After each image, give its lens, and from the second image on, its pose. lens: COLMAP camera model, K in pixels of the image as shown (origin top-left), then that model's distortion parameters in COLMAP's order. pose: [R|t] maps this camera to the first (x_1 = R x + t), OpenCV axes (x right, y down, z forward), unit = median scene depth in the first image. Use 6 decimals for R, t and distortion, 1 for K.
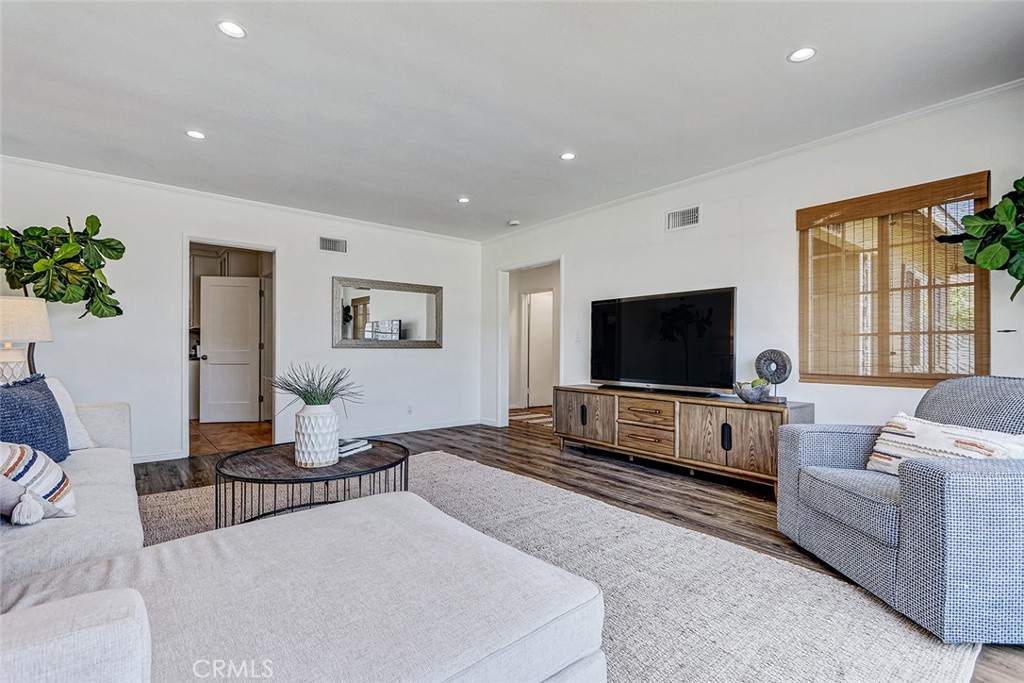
lens RADIAL K [[482.2, 0, 503.1], [0, 482.2, 360.2], [0, 0, 1]] dist [-0.000668, -0.001285]
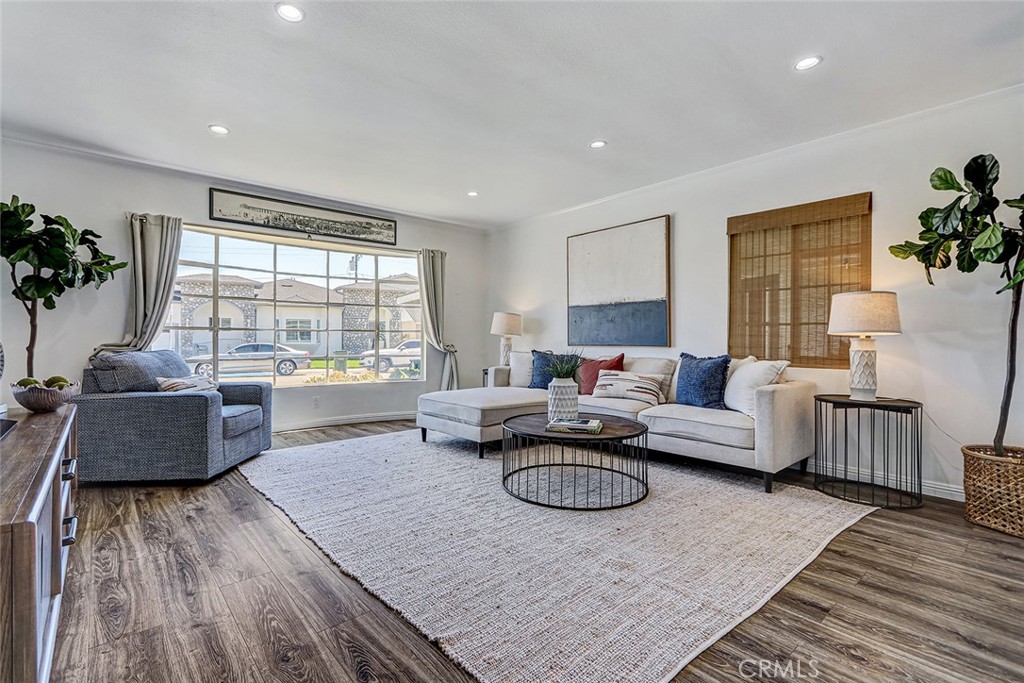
lens RADIAL K [[463.0, 0, 503.7], [0, 463.0, 340.4], [0, 0, 1]] dist [-0.000985, -0.001223]
pose [[-0.999298, -0.004771, -0.037158, -0.110117], [-0.006025, 0.999413, 0.033724, -0.036047], [0.036975, 0.033924, -0.998740, 1.590855]]
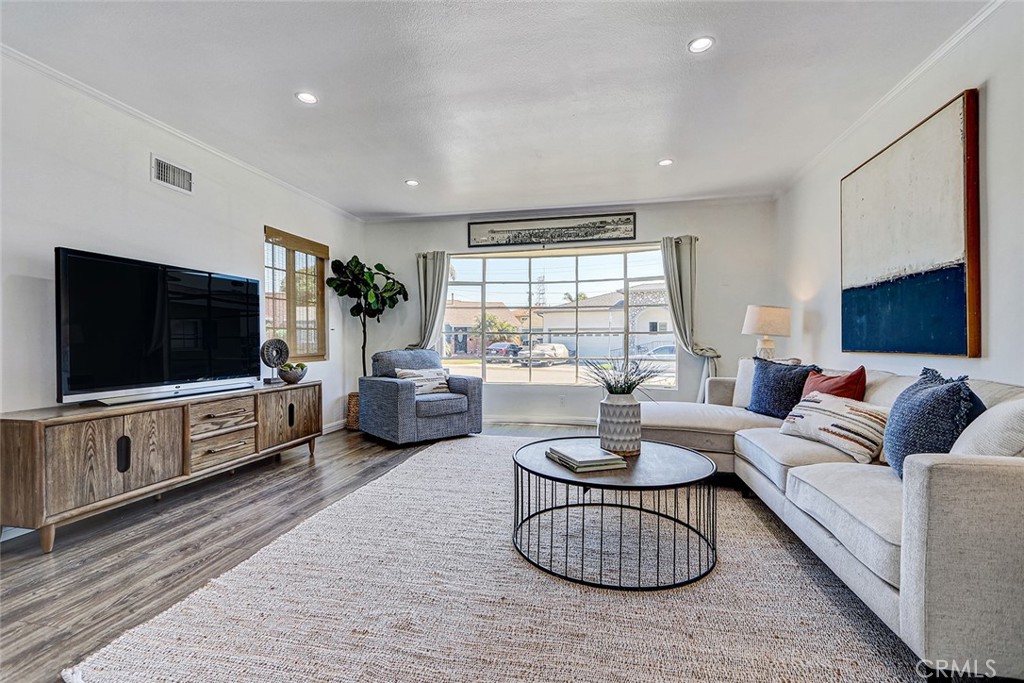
lens RADIAL K [[466.9, 0, 508.8], [0, 466.9, 353.2], [0, 0, 1]] dist [-0.007164, -0.000677]
pose [[-0.632184, -0.023605, 0.774459, -0.681601], [0.021582, 0.998612, 0.048054, -0.027380], [-0.774518, 0.047093, -0.630797, 1.238264]]
